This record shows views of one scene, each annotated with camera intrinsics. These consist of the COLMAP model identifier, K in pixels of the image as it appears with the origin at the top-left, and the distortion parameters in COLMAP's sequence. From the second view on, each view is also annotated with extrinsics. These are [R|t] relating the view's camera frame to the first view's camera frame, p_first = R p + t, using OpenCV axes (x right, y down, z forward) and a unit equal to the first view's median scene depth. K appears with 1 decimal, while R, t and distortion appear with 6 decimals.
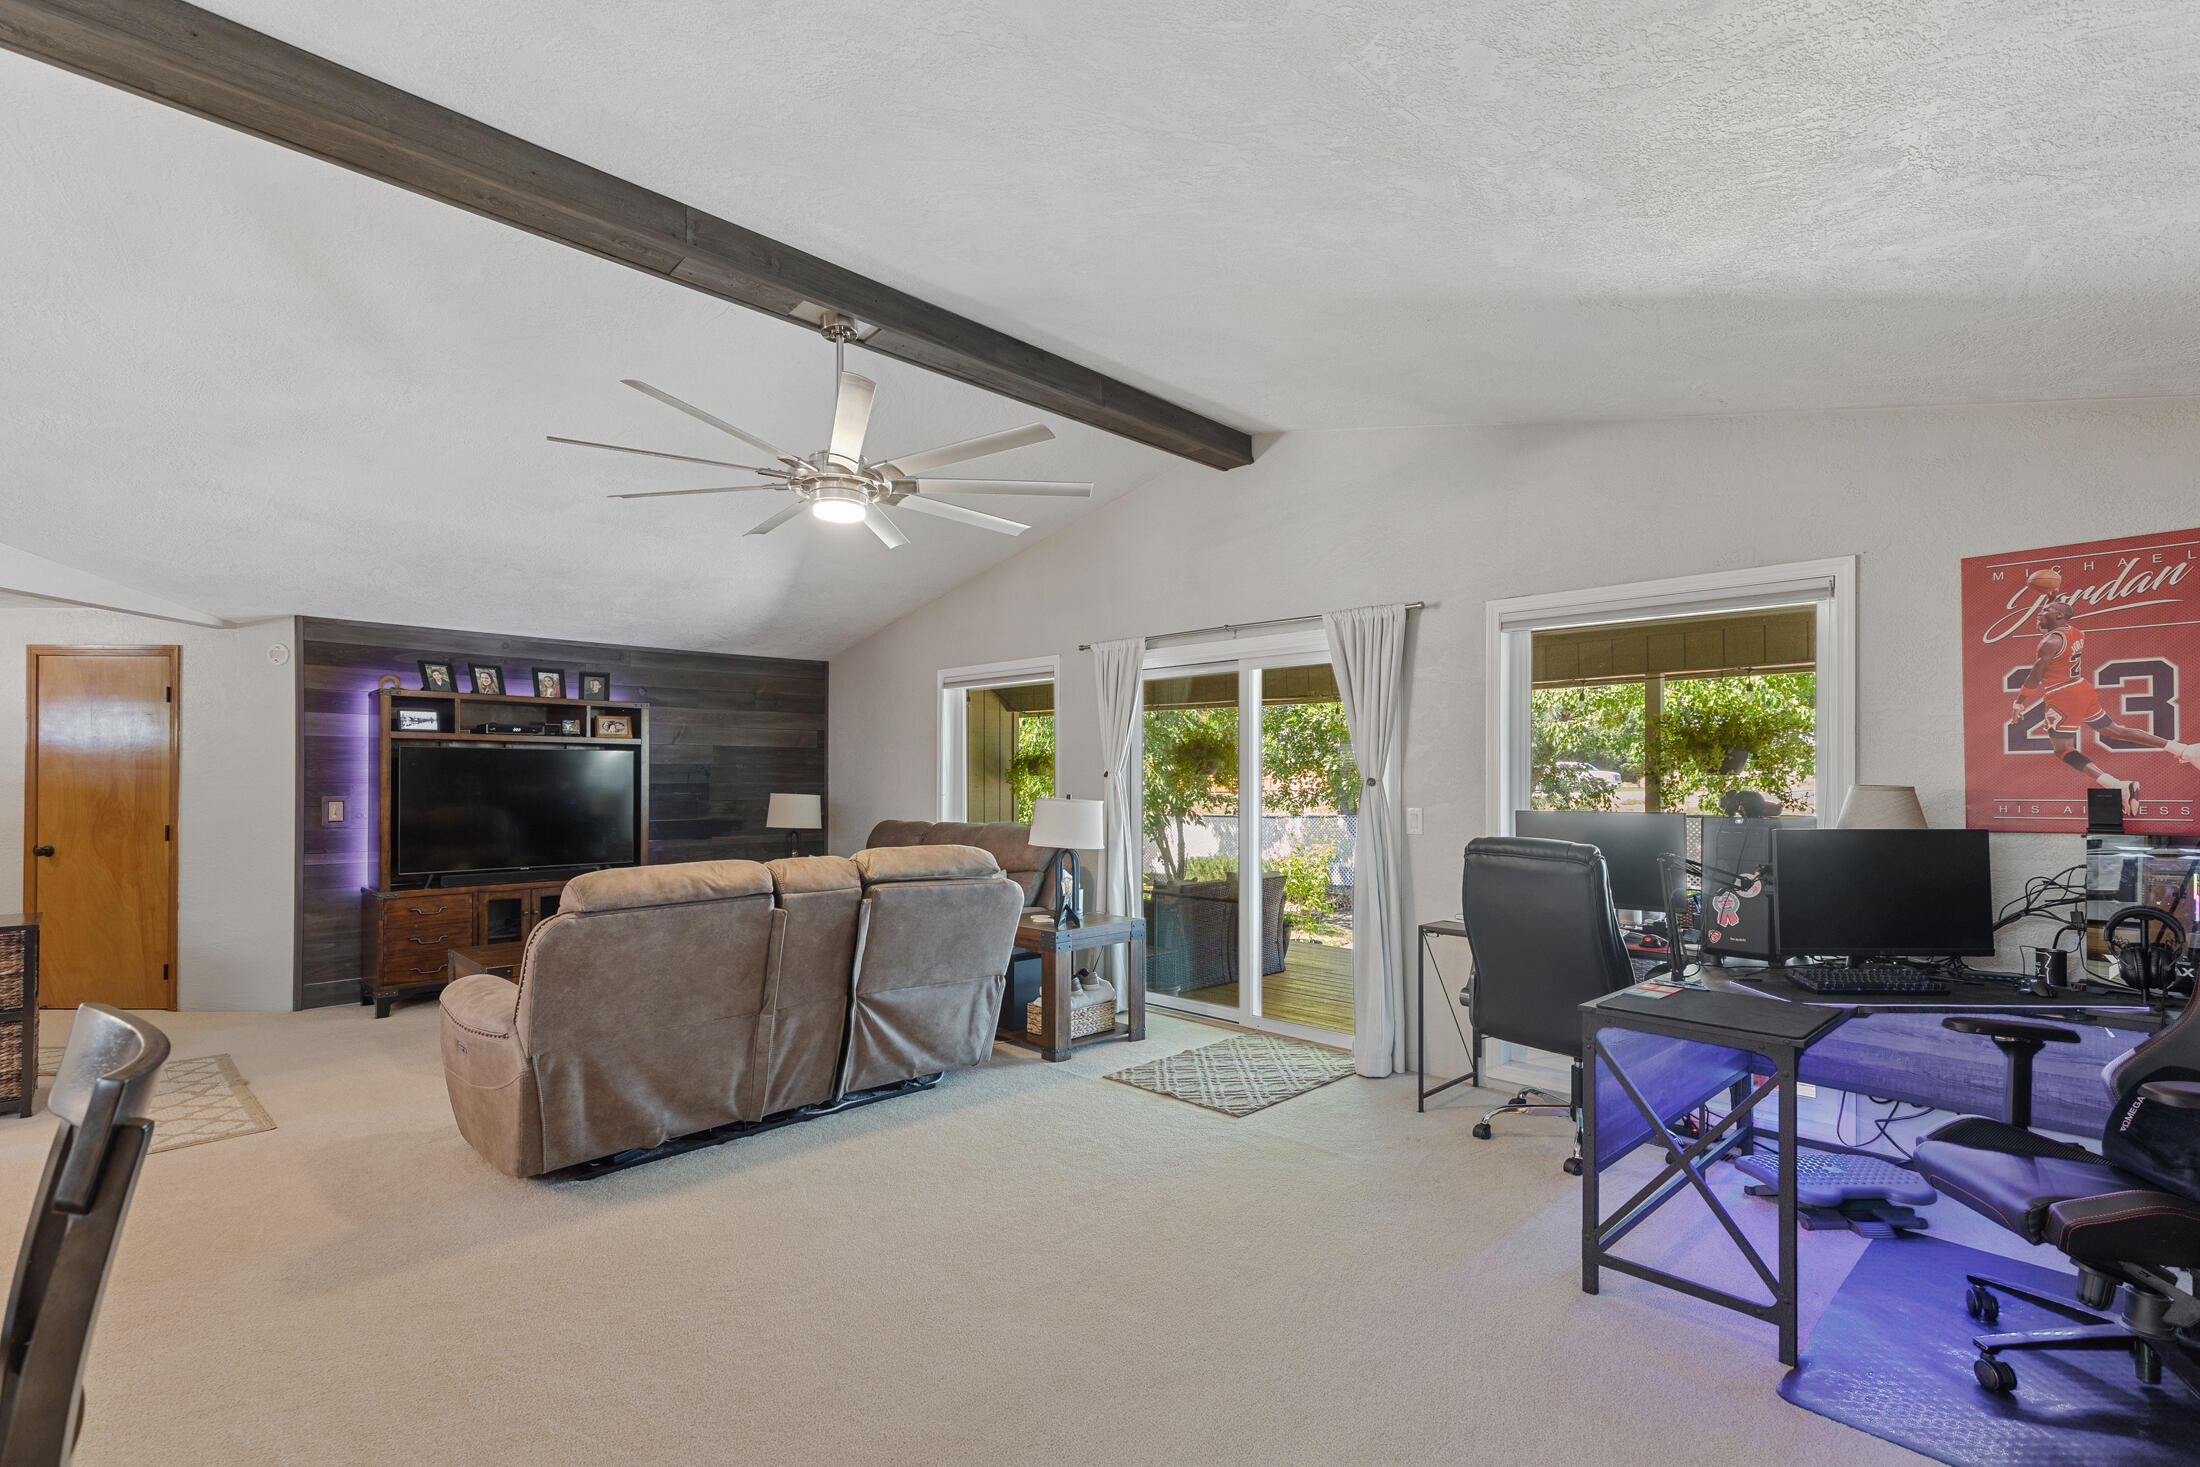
lens RADIAL K [[1008.7, 0, 1095.5], [0, 1008.7, 767.2], [0, 0, 1]] dist [0.016157, 0.000727]
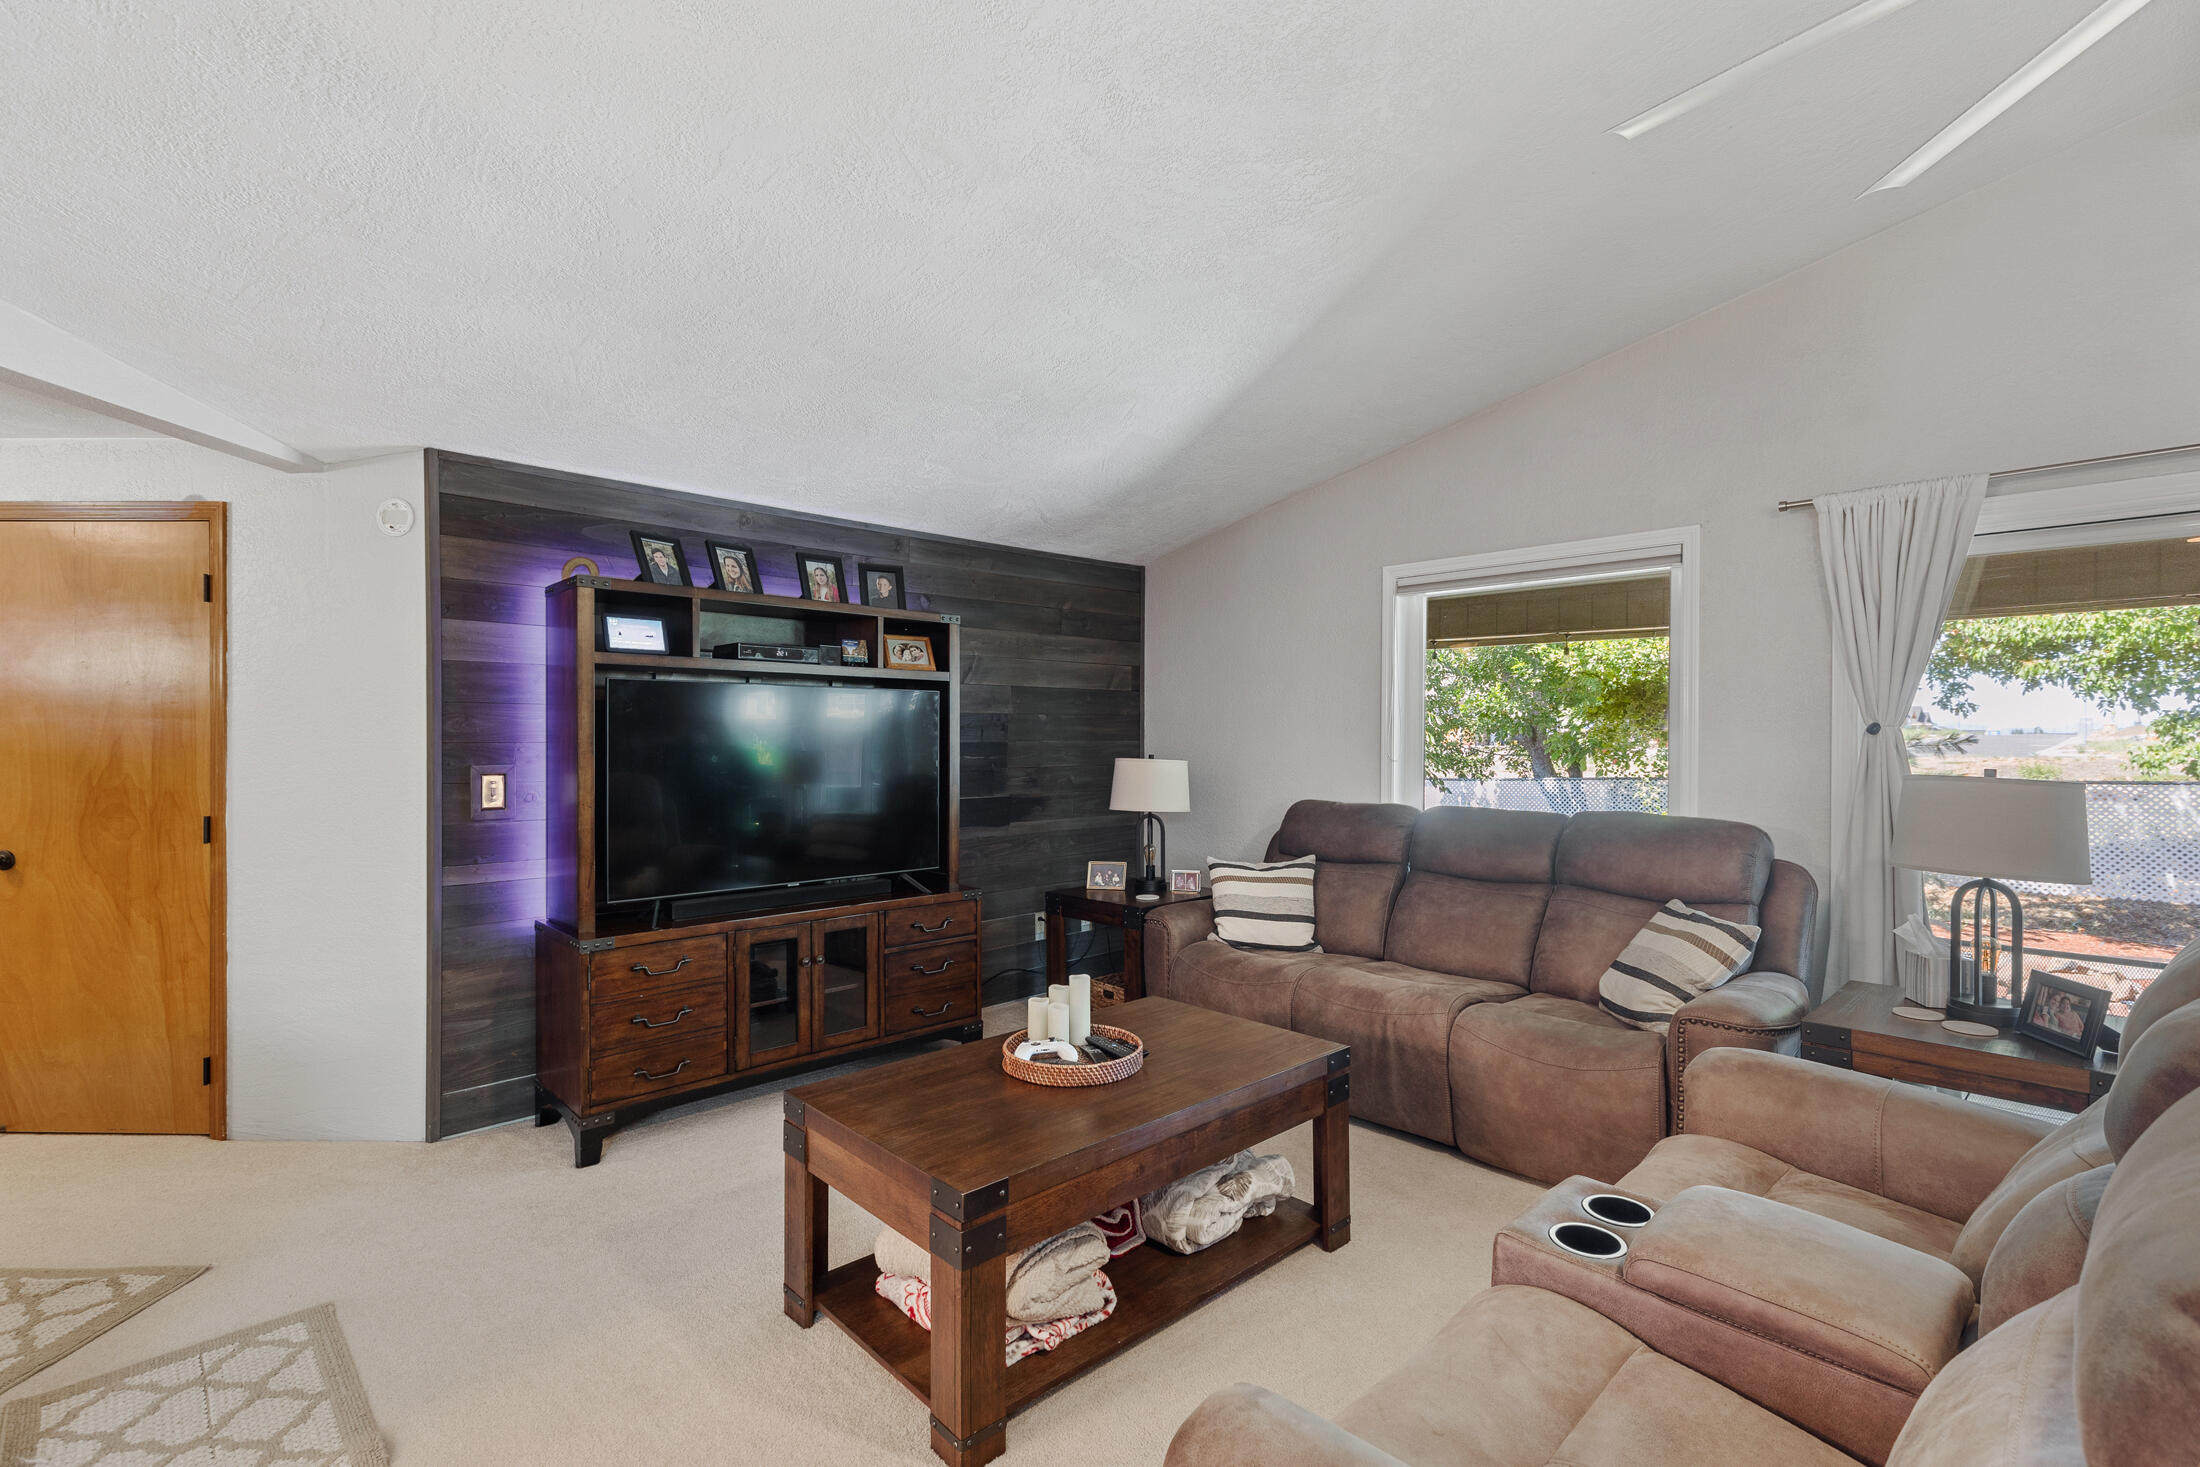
lens RADIAL K [[983.6, 0, 1100.0], [0, 983.6, 733.5], [0, 0, 1]] dist [0.007705, -0.000715]
pose [[0.999999, -0.000044, -0.001084, -0.396938], [0.000053, 0.999964, 0.008537, 0.005502], [0.001084, -0.008537, 0.999963, 0.435787]]
